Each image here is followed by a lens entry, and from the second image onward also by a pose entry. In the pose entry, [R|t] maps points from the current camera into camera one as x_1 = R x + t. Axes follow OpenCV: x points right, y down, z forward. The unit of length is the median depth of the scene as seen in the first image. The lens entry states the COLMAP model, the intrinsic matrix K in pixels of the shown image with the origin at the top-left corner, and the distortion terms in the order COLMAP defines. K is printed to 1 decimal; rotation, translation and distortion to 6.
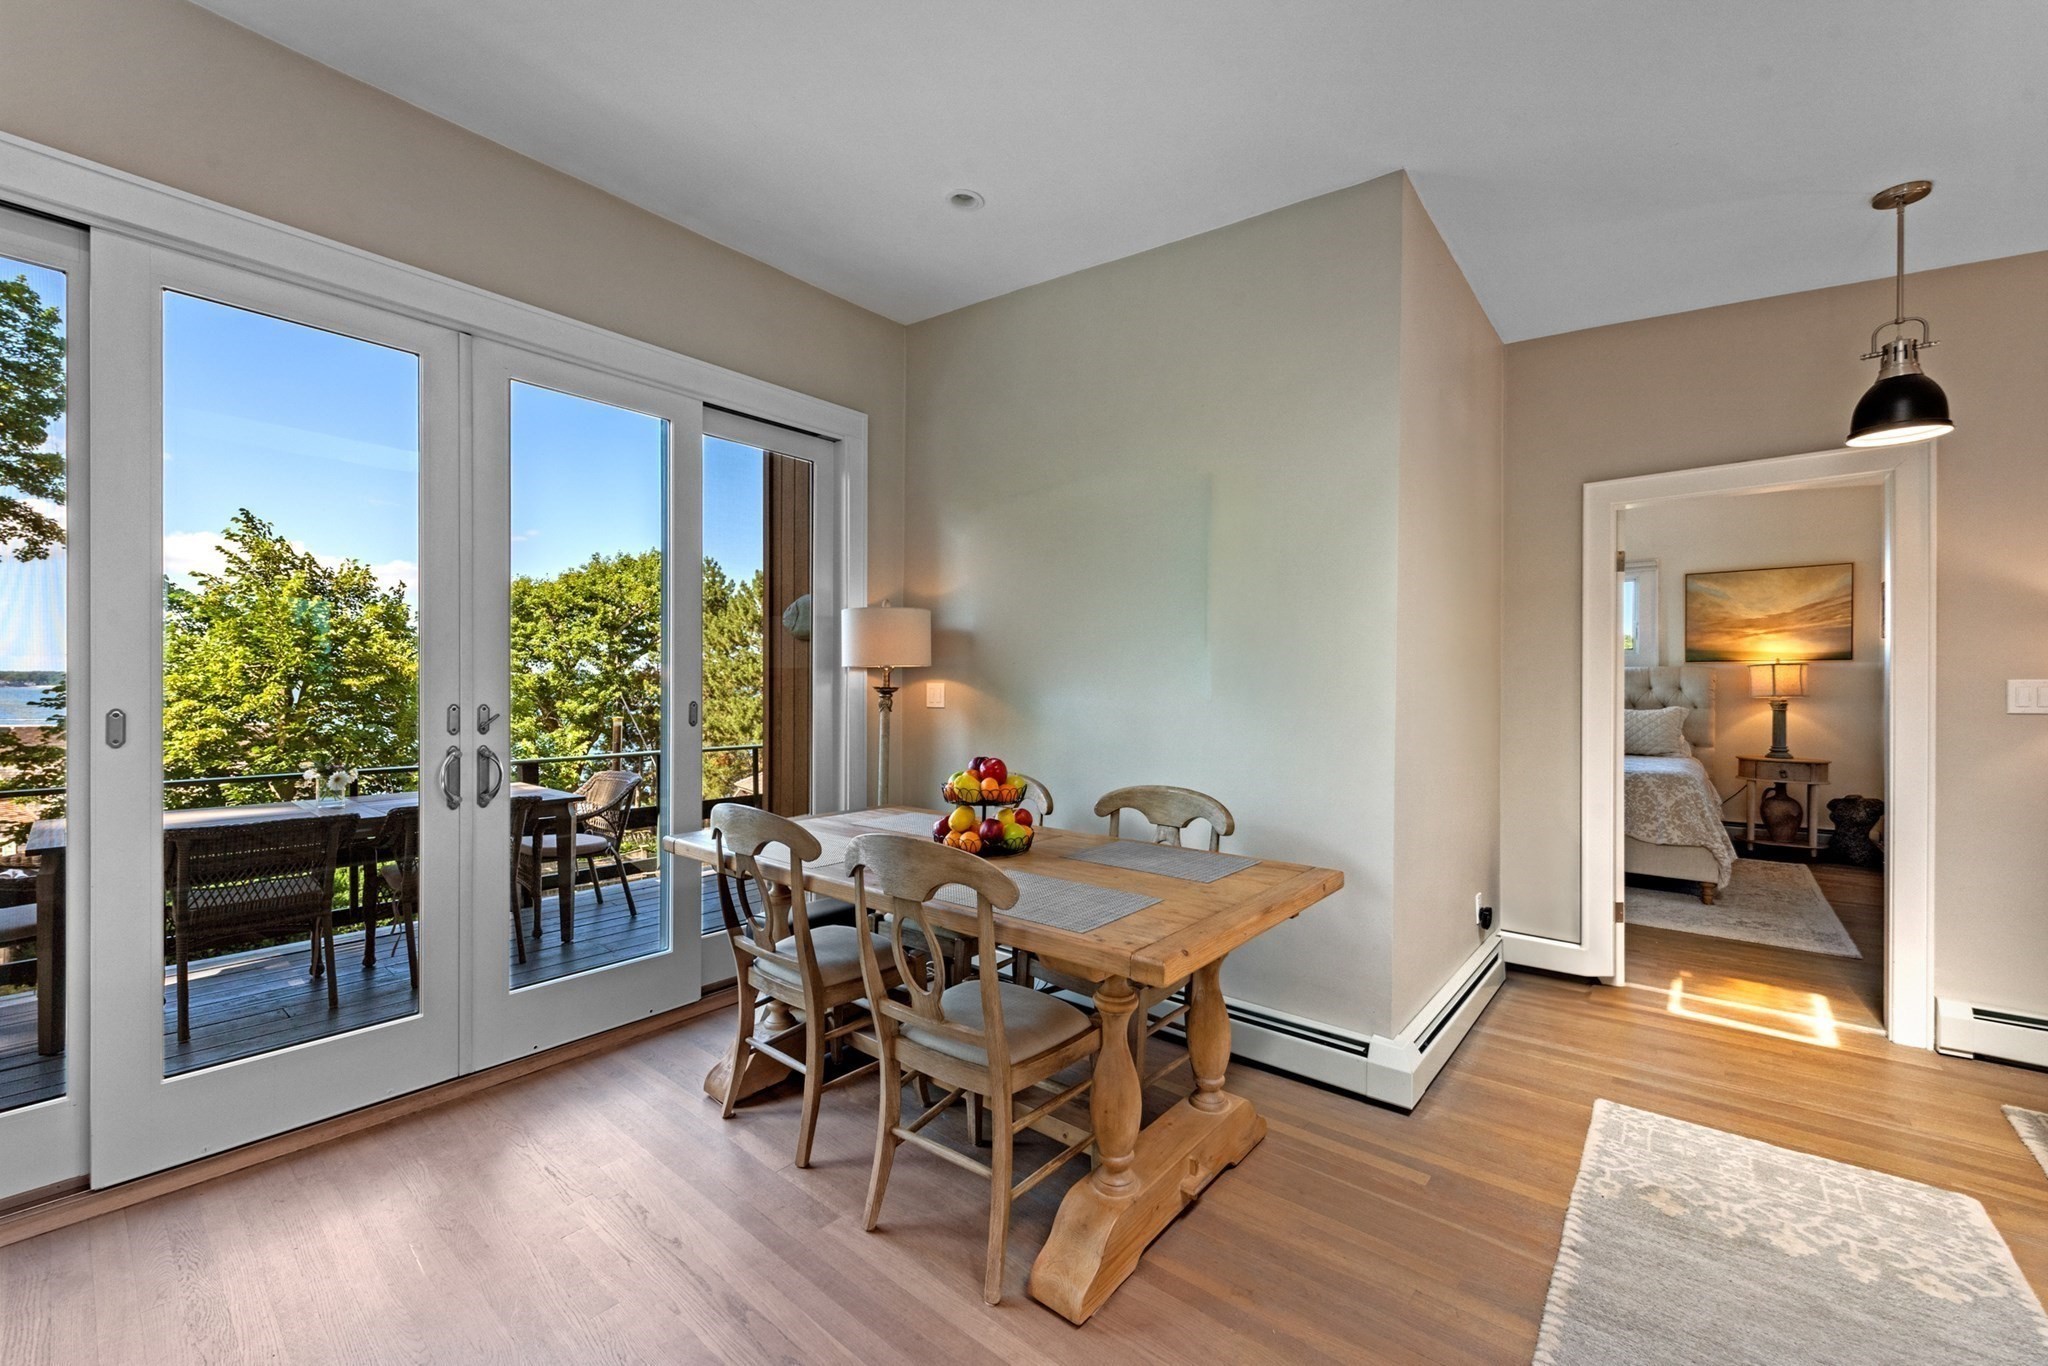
lens RADIAL K [[817.0, 0, 1024.0], [0, 817.0, 683.0], [0, 0, 1]] dist [0.034868, 0.000180]
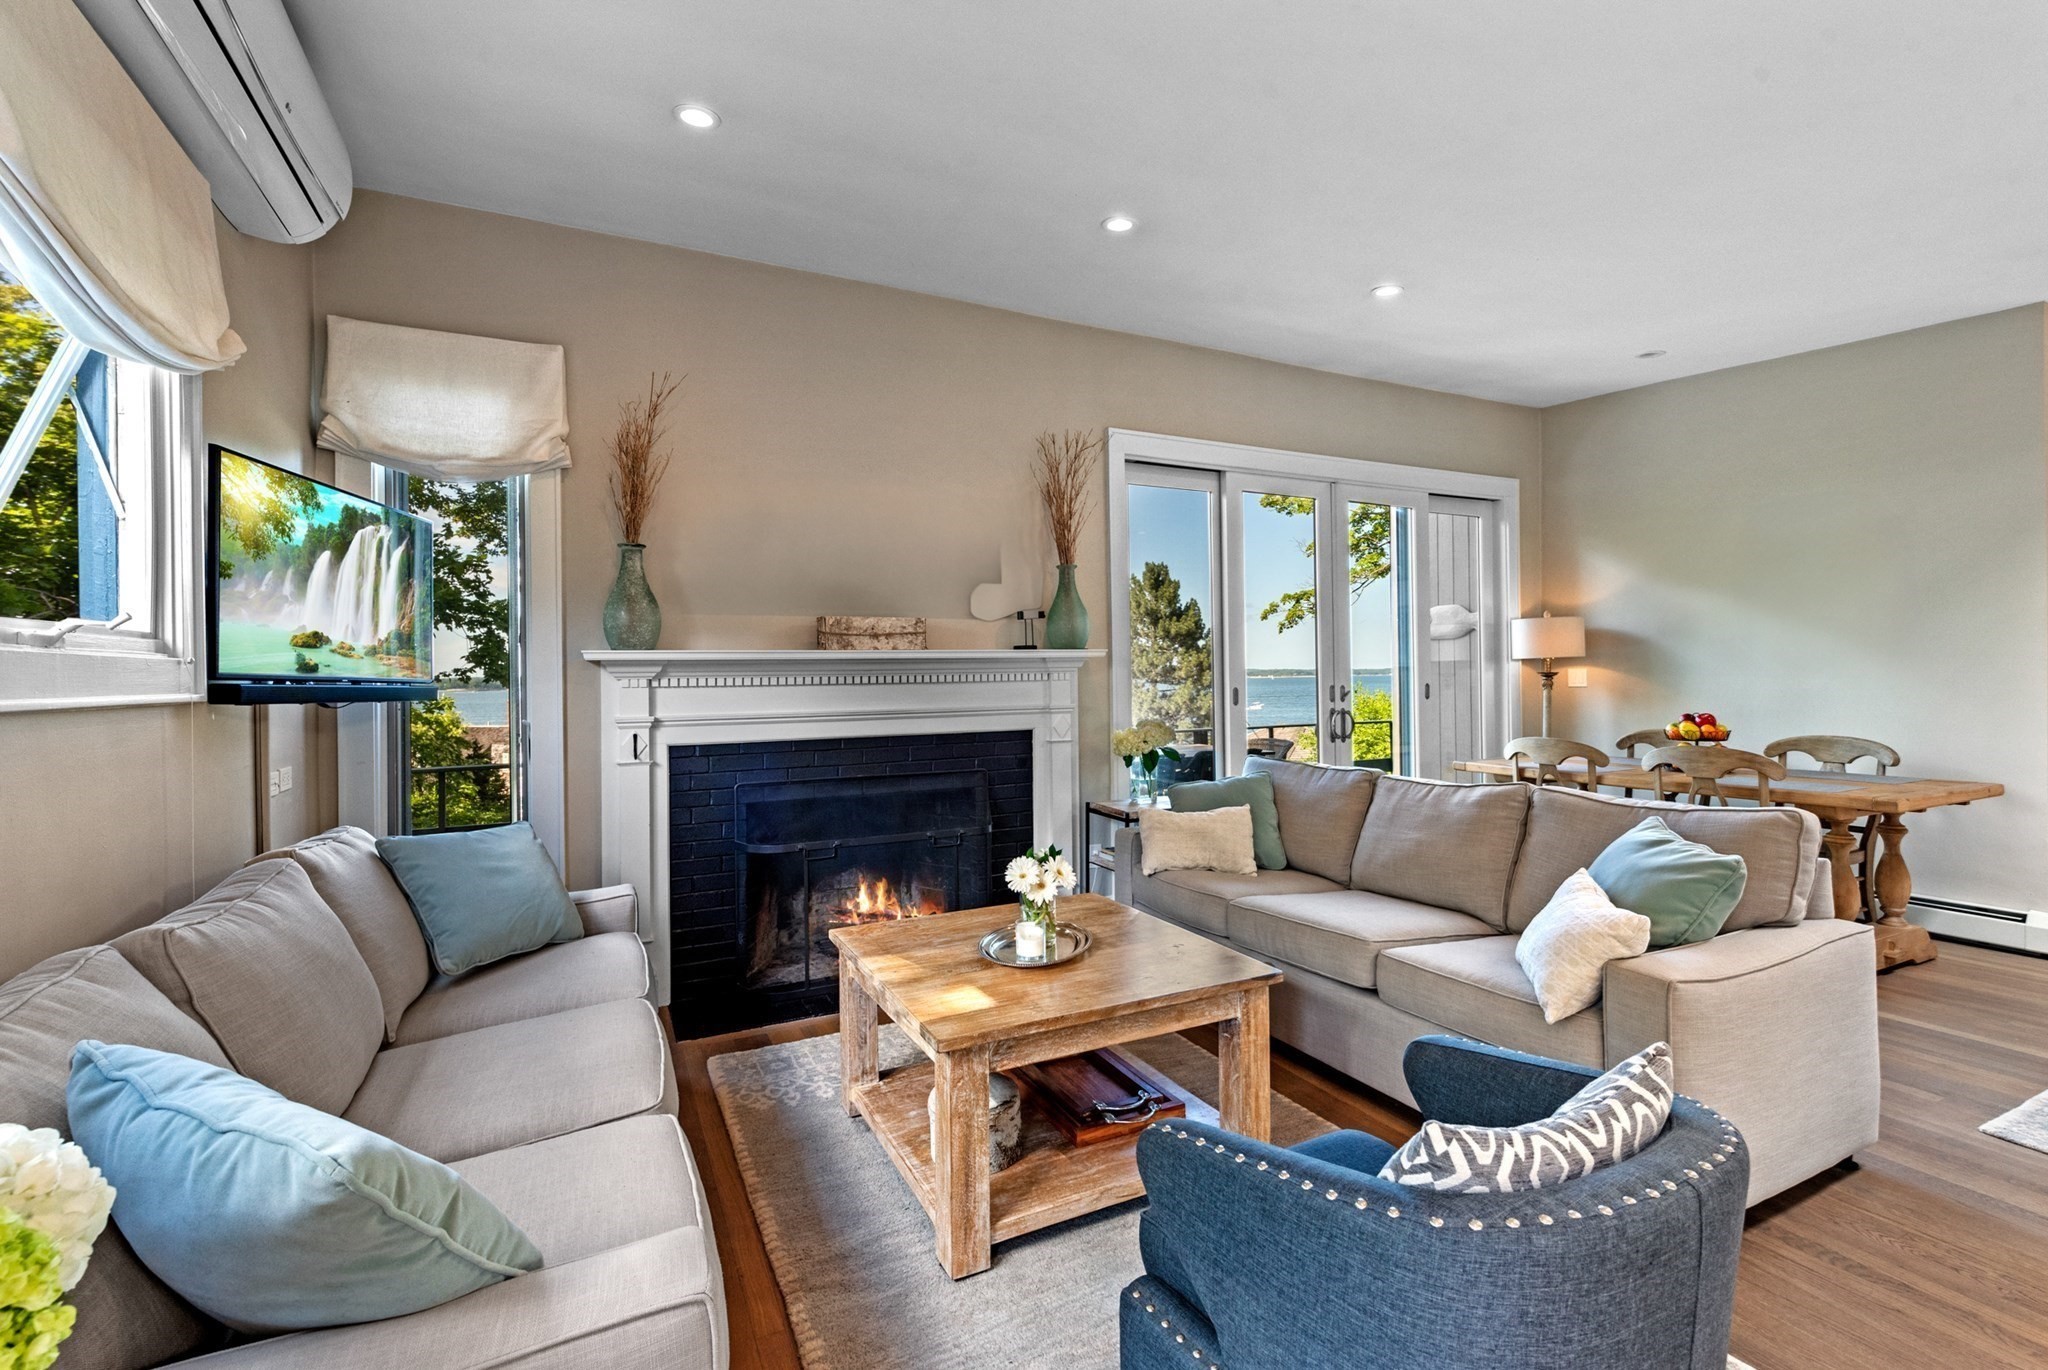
lens RADIAL K [[886.9, 0, 1018.5], [0, 886.9, 674.3], [0, 0, 1]] dist [0.004348, 0.000152]
pose [[0.911463, -0.018754, -0.410954, -0.352092], [0.018763, 0.999816, -0.004011, -0.002469], [0.410954, -0.004055, 0.911647, -0.743555]]
